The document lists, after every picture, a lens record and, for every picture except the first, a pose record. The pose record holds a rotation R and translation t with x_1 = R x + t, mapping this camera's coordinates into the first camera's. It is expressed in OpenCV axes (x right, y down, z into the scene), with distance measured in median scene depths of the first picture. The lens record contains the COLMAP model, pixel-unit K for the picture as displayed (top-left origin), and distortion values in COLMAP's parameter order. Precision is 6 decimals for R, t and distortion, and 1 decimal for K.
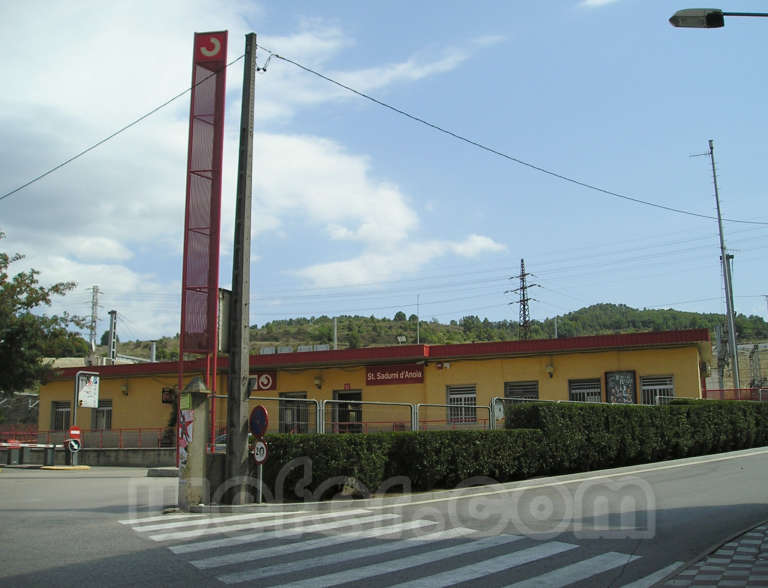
lens RADIAL K [[828.6, 0, 384.9], [0, 828.6, 291.8], [0, 0, 1]] dist [-0.097417, 0.000000]
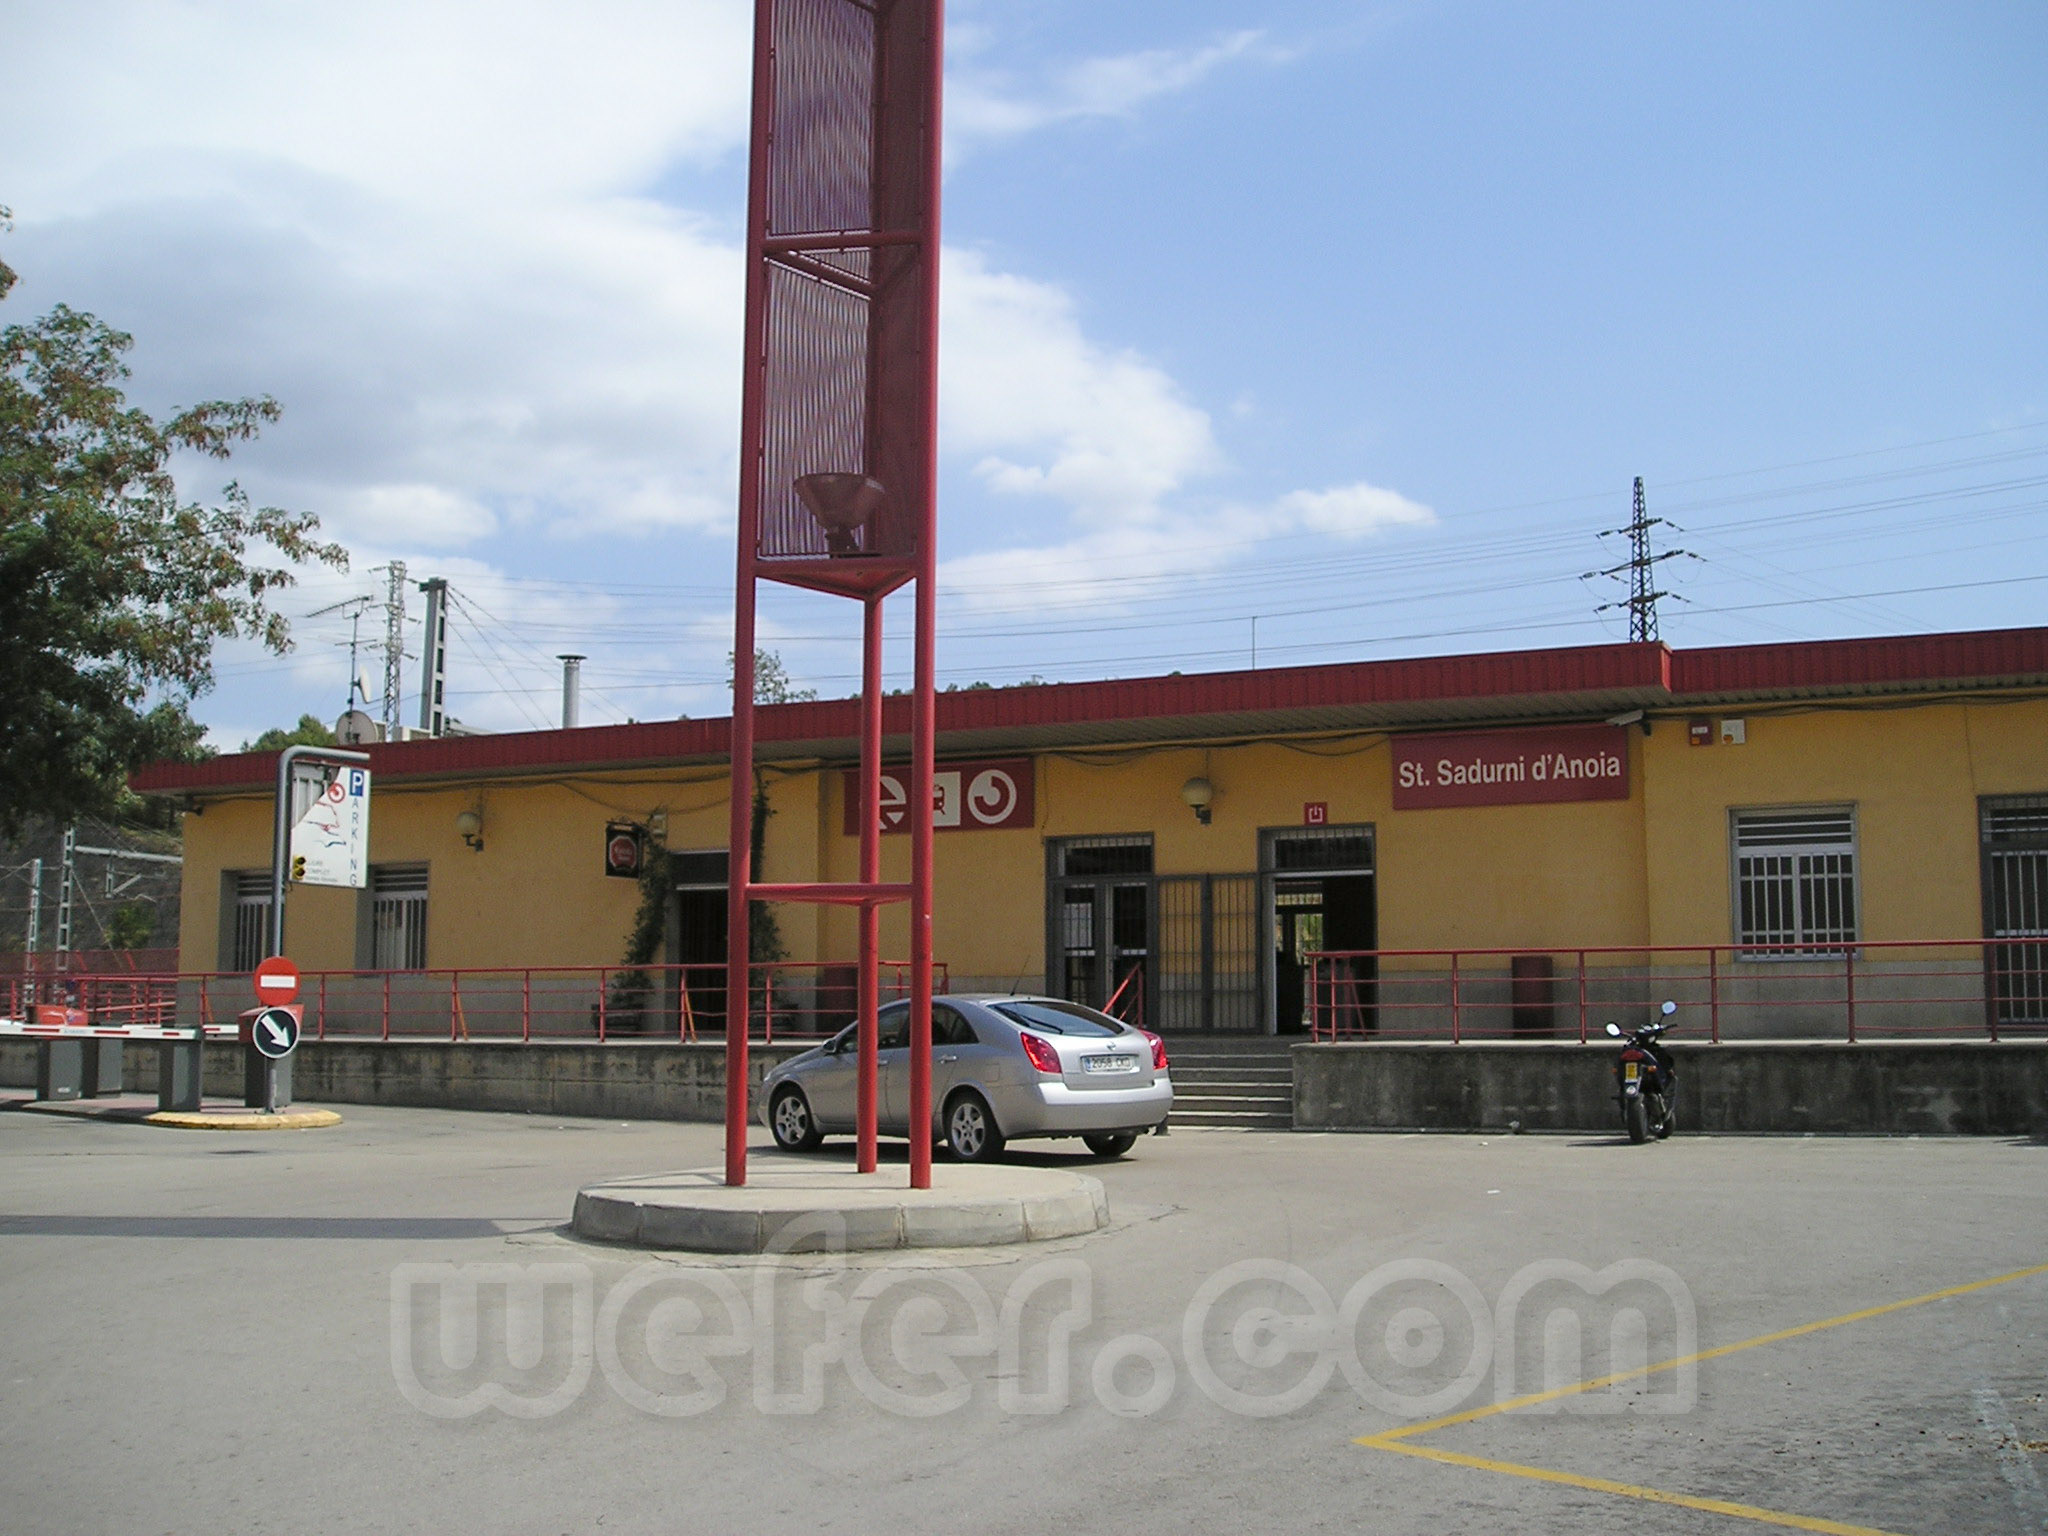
lens RADIAL K [[2107.4, 0, 1022.8], [0, 2107.4, 769.9], [0, 0, 1]] dist [-0.111300, 0.000000]
pose [[0.998455, 0.007140, -0.055101, -0.102336], [-0.003219, 0.997477, 0.070921, 0.054588], [0.055468, -0.070634, 0.995959, 0.340373]]
